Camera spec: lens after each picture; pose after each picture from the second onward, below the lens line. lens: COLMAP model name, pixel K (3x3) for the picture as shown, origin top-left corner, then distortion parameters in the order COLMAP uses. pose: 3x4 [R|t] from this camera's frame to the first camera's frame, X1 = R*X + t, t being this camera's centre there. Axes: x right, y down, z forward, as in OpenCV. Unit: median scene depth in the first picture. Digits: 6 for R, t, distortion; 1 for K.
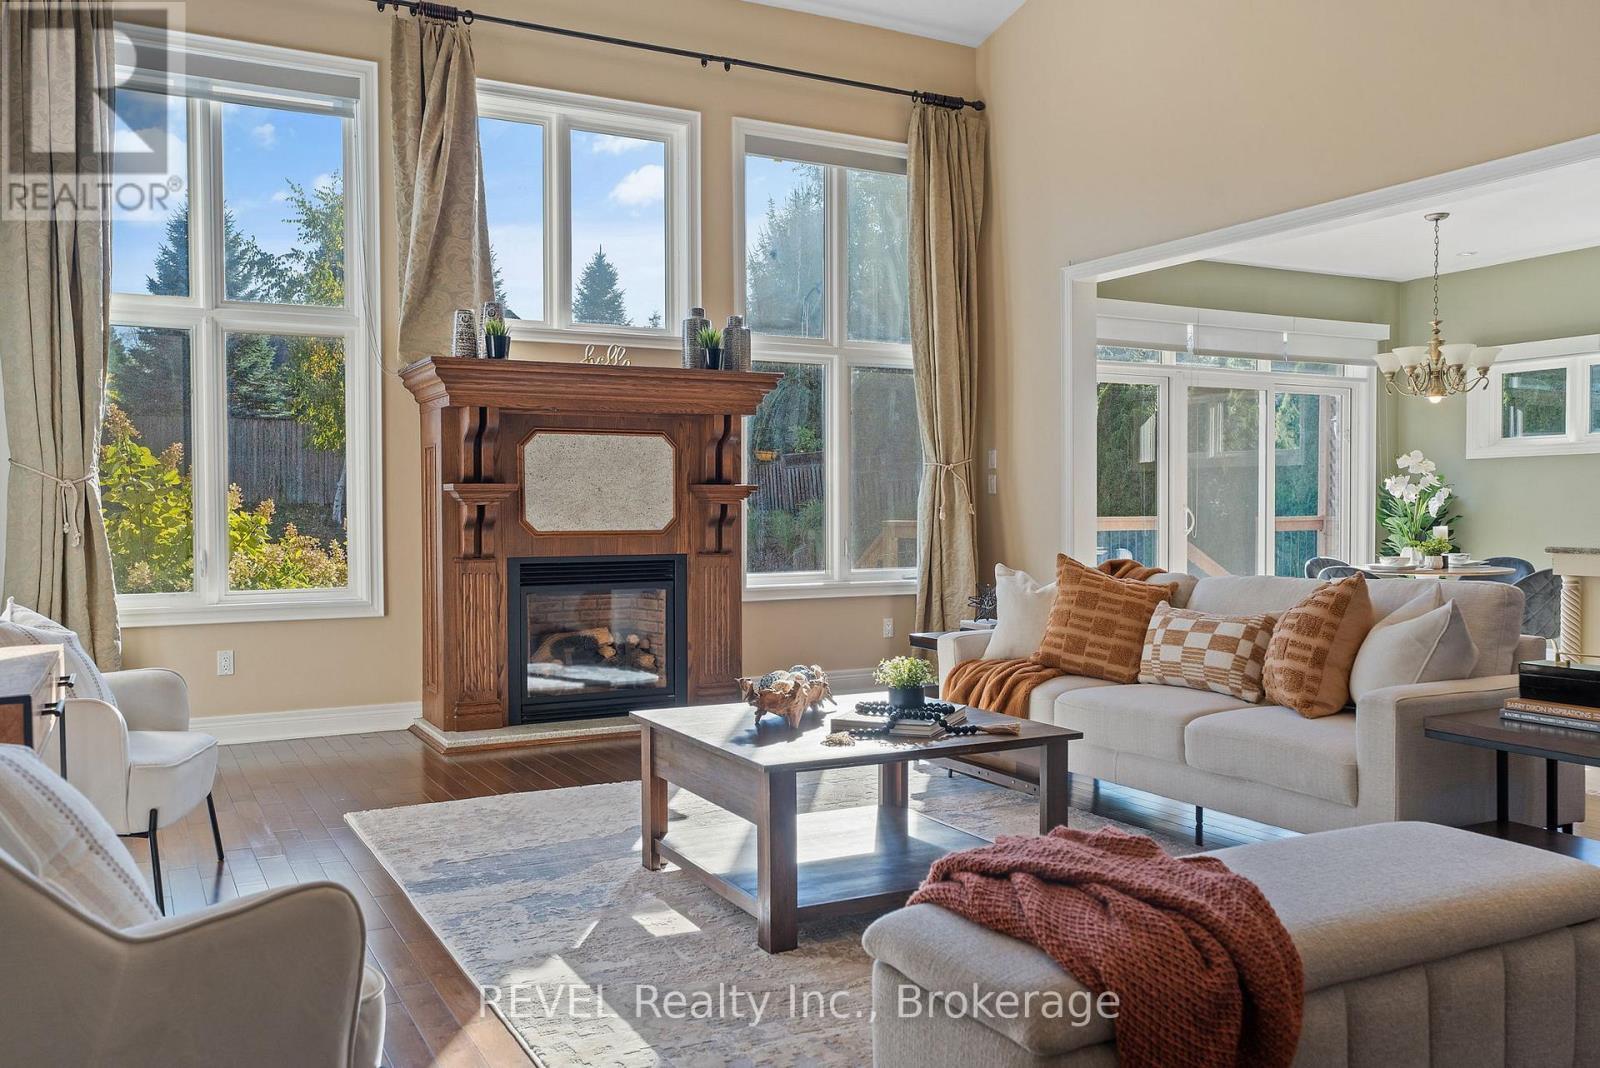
lens RADIAL K [[1262.9, 0, 797.6], [0, 1262.9, 530.8], [0, 0, 1]] dist [-0.007932, 0.014741]
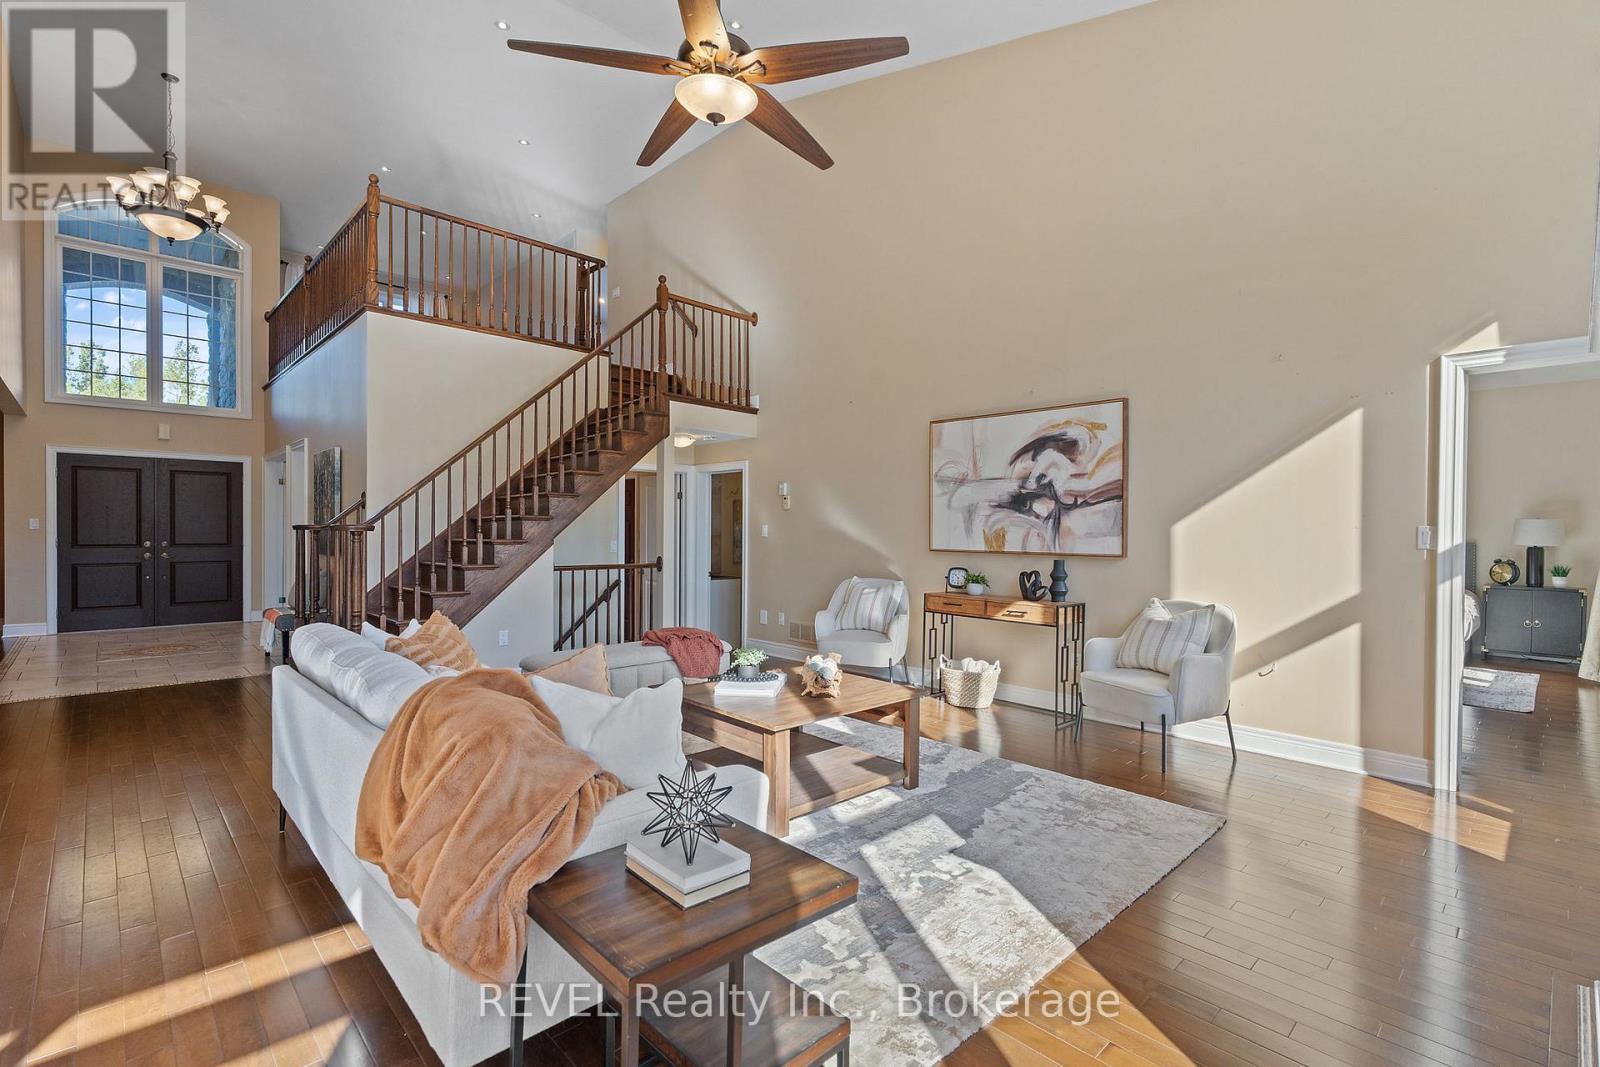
lens RADIAL K [[724.1, 0, 812.3], [0, 724.1, 543.3], [0, 0, 1]] dist [-0.000874, -0.000703]
pose [[-0.963962, 0.005627, -0.265982, 0.155146], [-0.006646, 0.998955, 0.045221, -0.050257], [0.265959, 0.045359, -0.962917, 1.121377]]
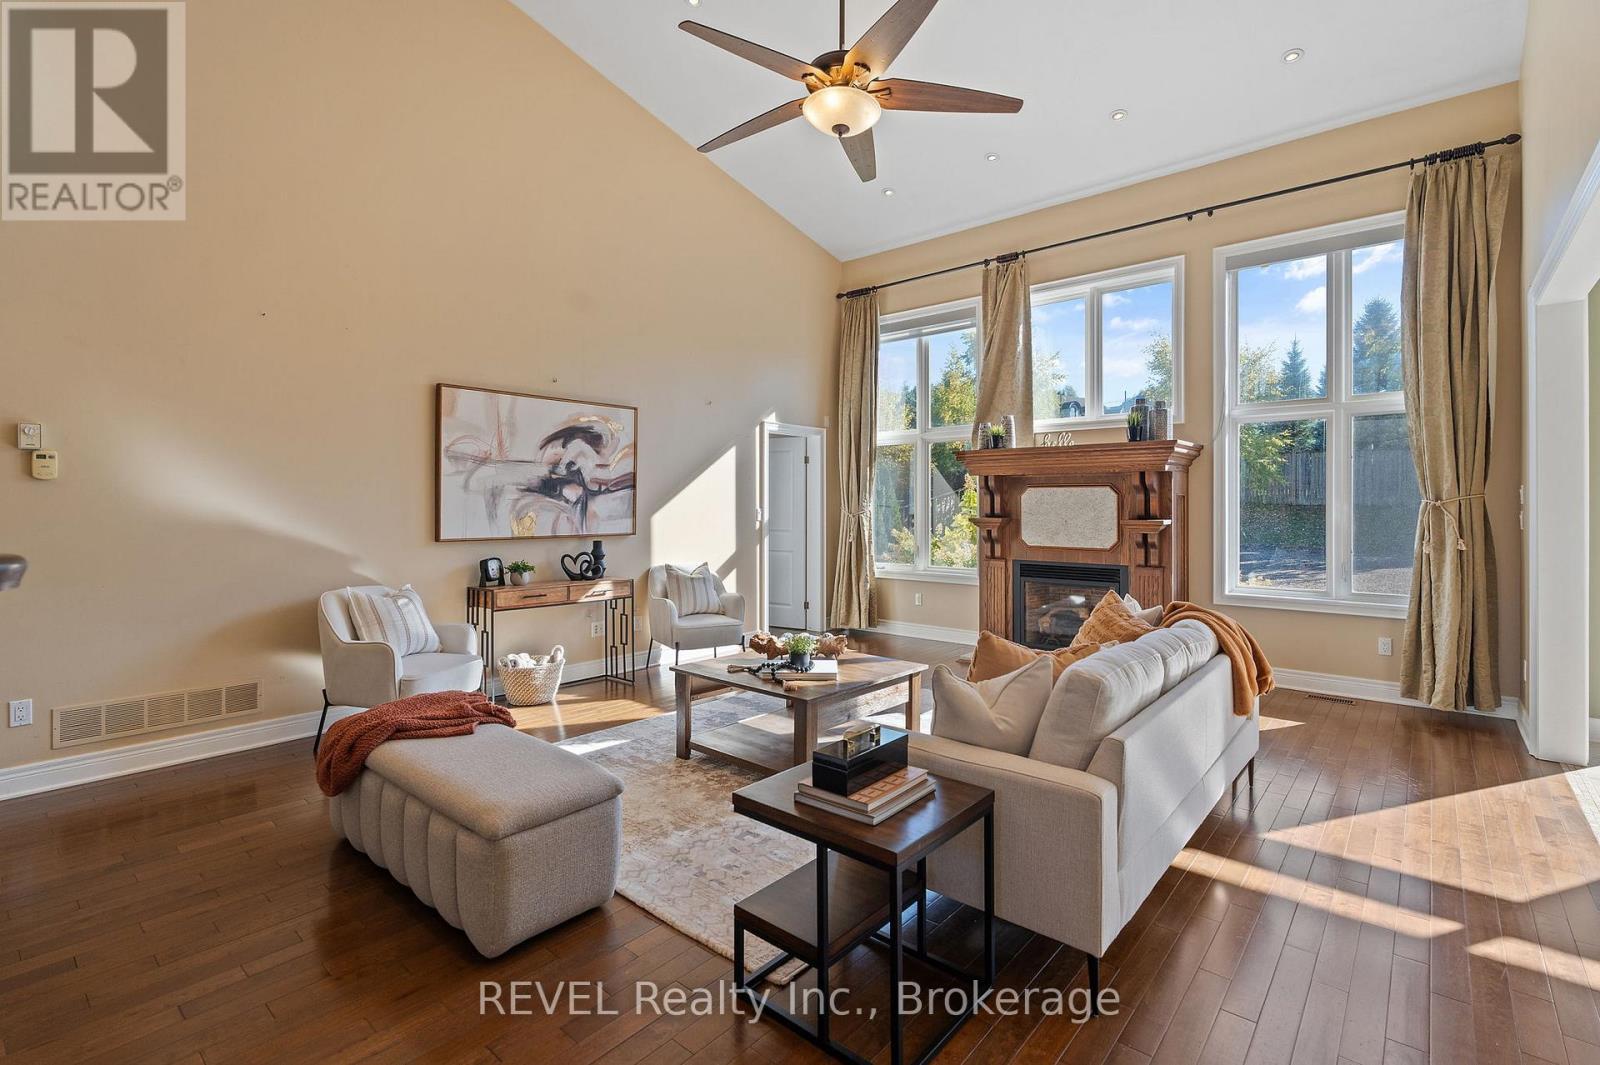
lens RADIAL K [[724.1, 0, 800.1], [0, 724.1, 498.2], [0, 0, 1]] dist [-0.000874, -0.000703]
pose [[0.369166, -0.005772, -0.929346, 0.587102], [-0.021385, 0.999663, -0.014703, -0.042201], [0.929118, 0.025302, 0.368918, 0.348554]]
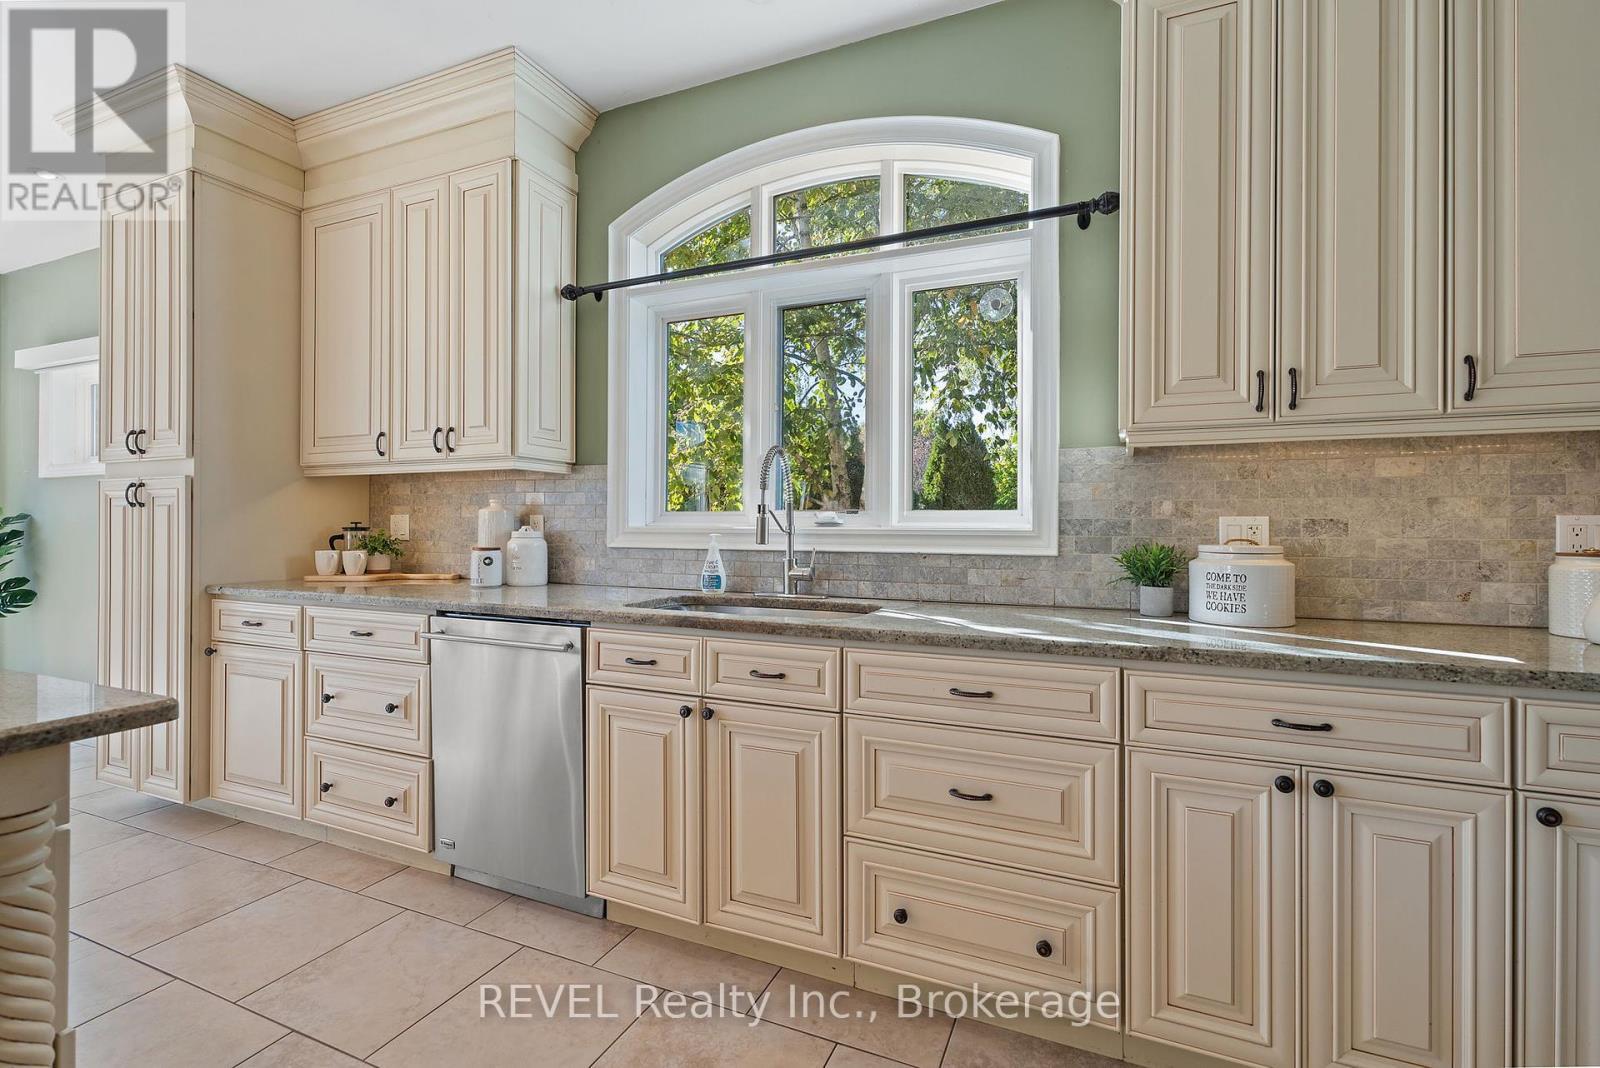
lens RADIAL K [[724.1, 0, 811.6], [0, 724.1, 521.5], [0, 0, 1]] dist [-0.000874, -0.000703]
pose [[0.773952, 0.009438, 0.633174, 0.898437], [0.004986, 0.999767, -0.020997, -0.019841], [-0.633225, 0.019408, 0.773724, 0.402630]]
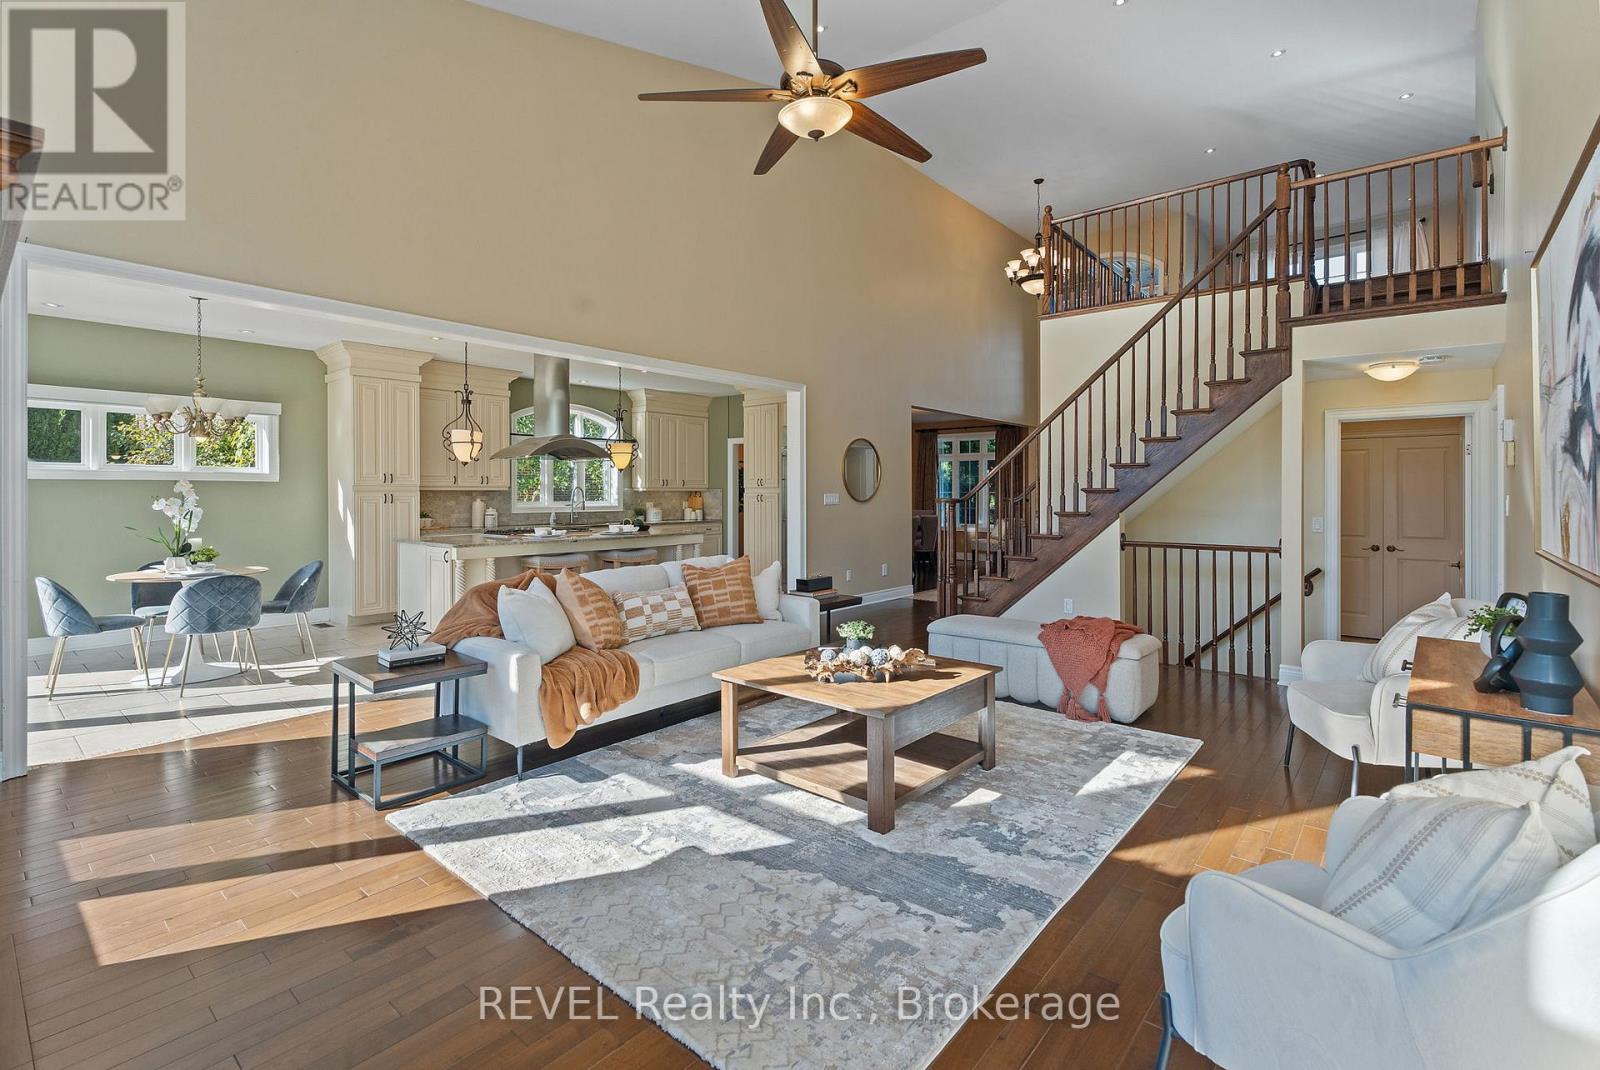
lens RADIAL K [[724.1, 0, 809.3], [0, 724.1, 490.3], [0, 0, 1]] dist [-0.000874, -0.000703]
pose [[-0.374122, 0.009076, 0.927335, -0.462862], [0.020389, 0.999791, -0.001560, -0.045221], [-0.927155, 0.018324, -0.374229, 0.812874]]
